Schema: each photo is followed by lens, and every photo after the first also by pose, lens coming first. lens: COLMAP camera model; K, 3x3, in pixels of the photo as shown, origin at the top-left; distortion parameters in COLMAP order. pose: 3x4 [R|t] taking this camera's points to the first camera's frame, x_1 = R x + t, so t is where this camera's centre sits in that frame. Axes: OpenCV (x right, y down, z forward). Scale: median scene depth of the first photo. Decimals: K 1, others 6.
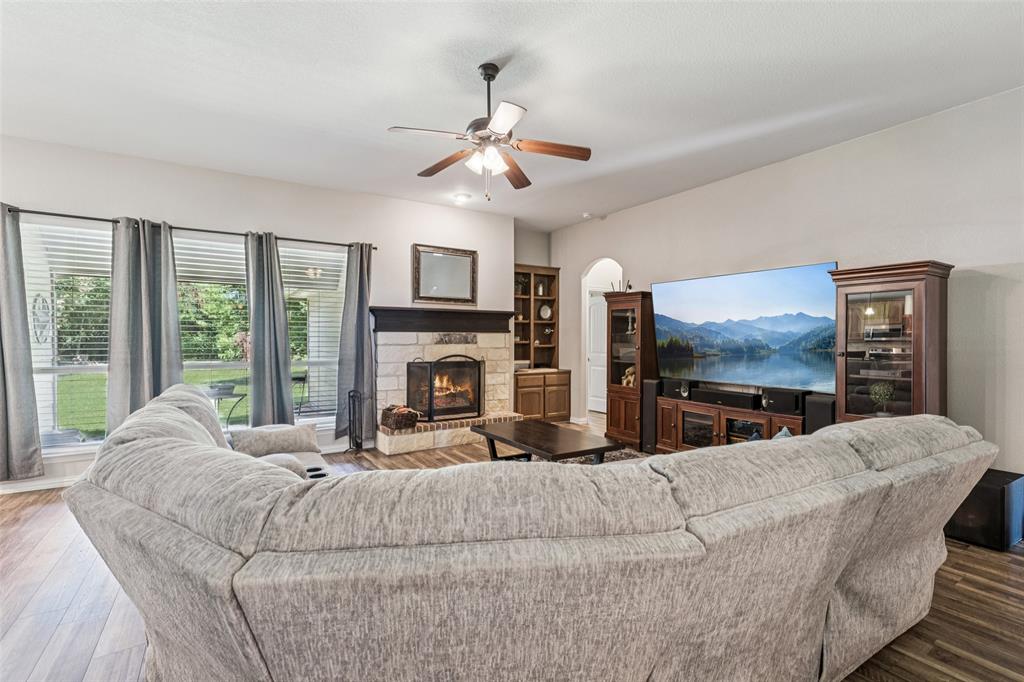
lens RADIAL K [[462.1, 0, 512.3], [0, 462.1, 337.6], [0, 0, 1]] dist [0.003796, 0.000469]
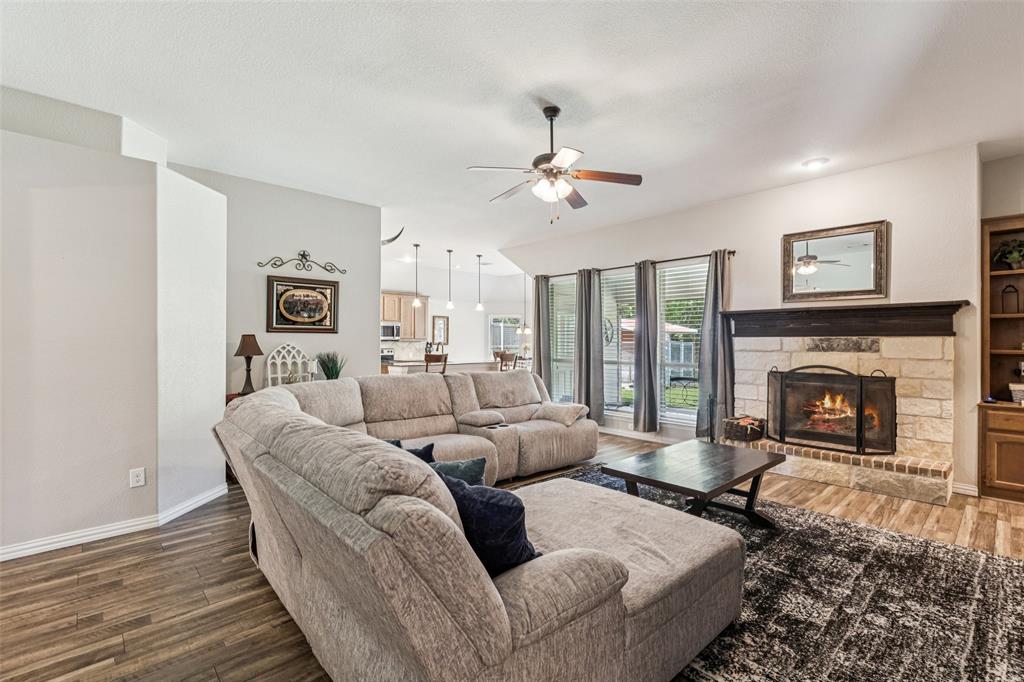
lens RADIAL K [[462.1, 0, 513.6], [0, 462.1, 343.4], [0, 0, 1]] dist [0.003796, 0.000469]
pose [[0.179292, 0.001363, -0.983795, 0.534902], [-0.005425, 0.999985, 0.000397, 0.002580], [0.983781, 0.005266, 0.179297, 0.343047]]
